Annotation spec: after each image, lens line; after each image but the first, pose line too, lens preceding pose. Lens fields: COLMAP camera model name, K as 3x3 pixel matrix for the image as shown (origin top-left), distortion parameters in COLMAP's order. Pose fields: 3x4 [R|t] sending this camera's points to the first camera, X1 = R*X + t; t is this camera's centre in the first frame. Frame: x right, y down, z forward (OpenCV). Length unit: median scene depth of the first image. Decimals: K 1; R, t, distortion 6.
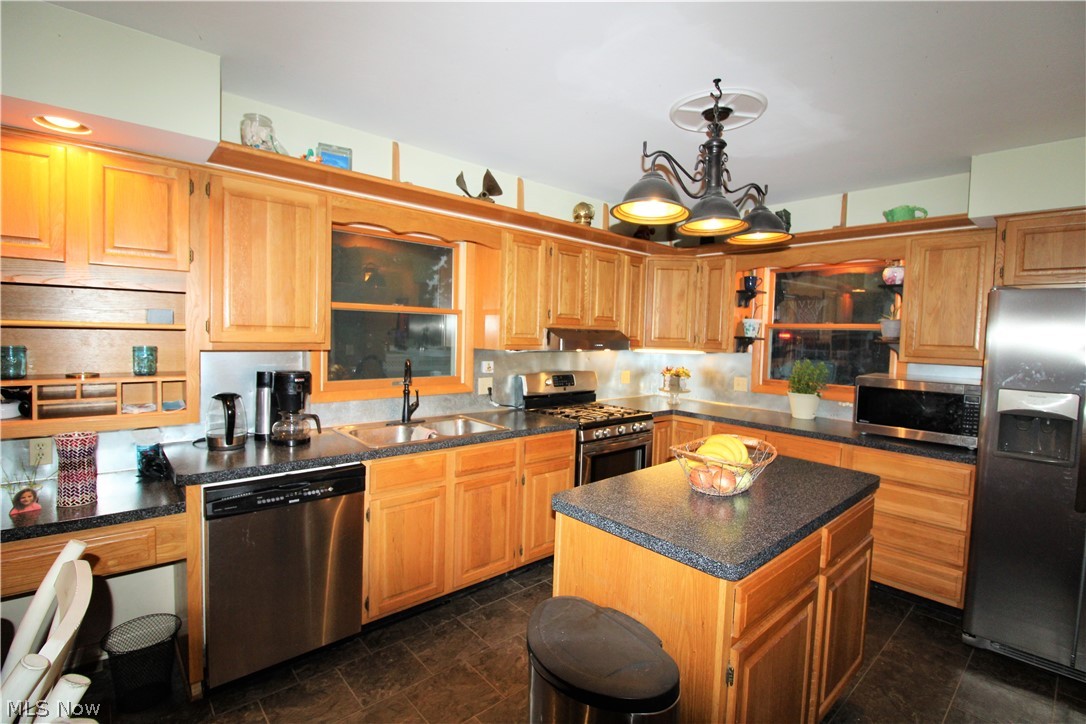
lens RADIAL K [[502.6, 0, 544.6], [0, 502.6, 357.8], [0, 0, 1]] dist [-0.013650, -0.006774]
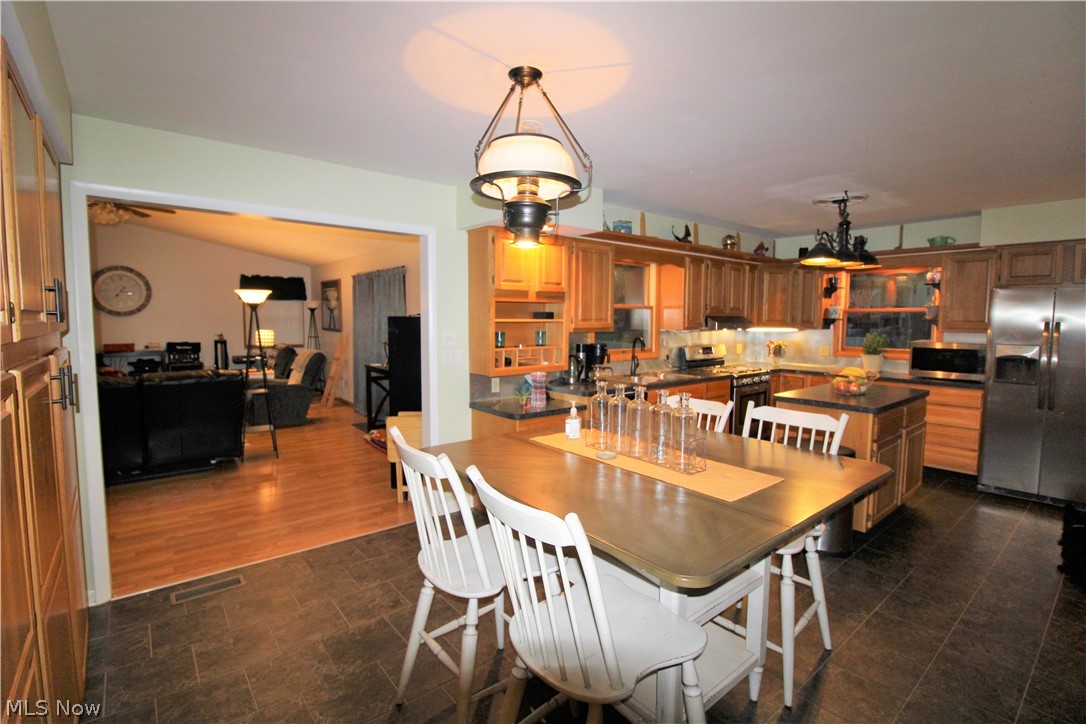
lens RADIAL K [[502.6, 0, 539.2], [0, 502.6, 356.5], [0, 0, 1]] dist [-0.013650, -0.006774]
pose [[0.998506, -0.021506, -0.050239, -0.551323], [0.022708, 0.999466, 0.023476, 0.023353], [0.049707, -0.024582, 0.998461, -0.743226]]
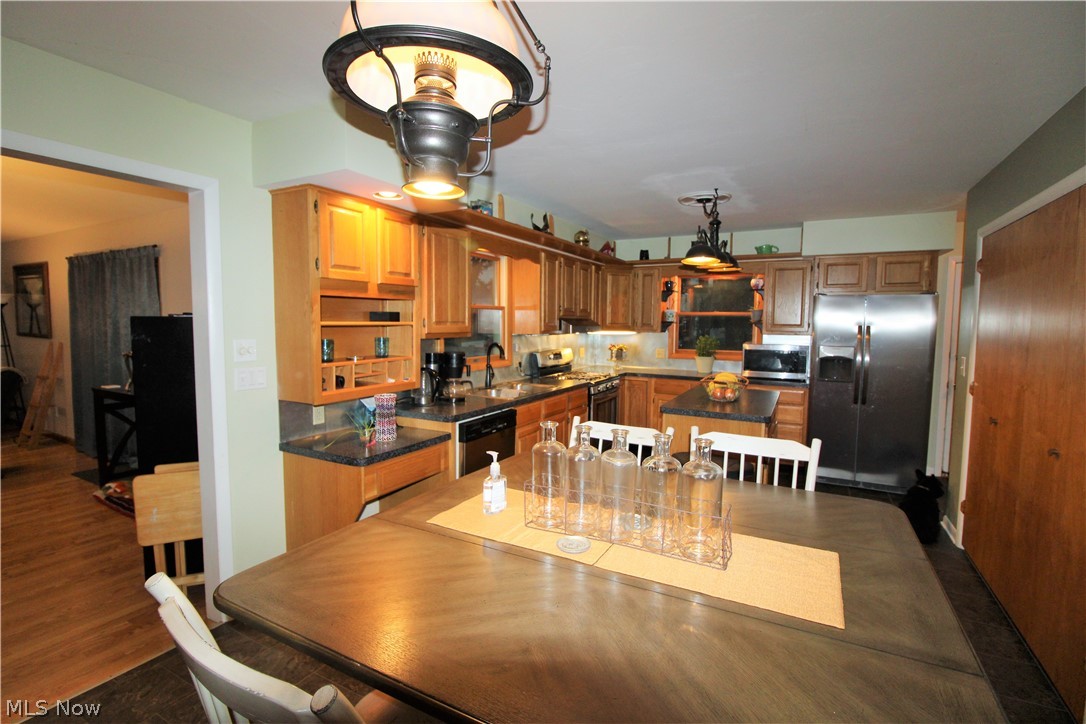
lens RADIAL K [[502.6, 0, 542.4], [0, 502.6, 358.7], [0, 0, 1]] dist [-0.013650, -0.006774]
pose [[0.938685, -0.046275, 0.341656, -0.670651], [0.035737, 0.998673, 0.037078, 0.001157], [-0.342918, -0.022595, 0.939094, -0.410251]]
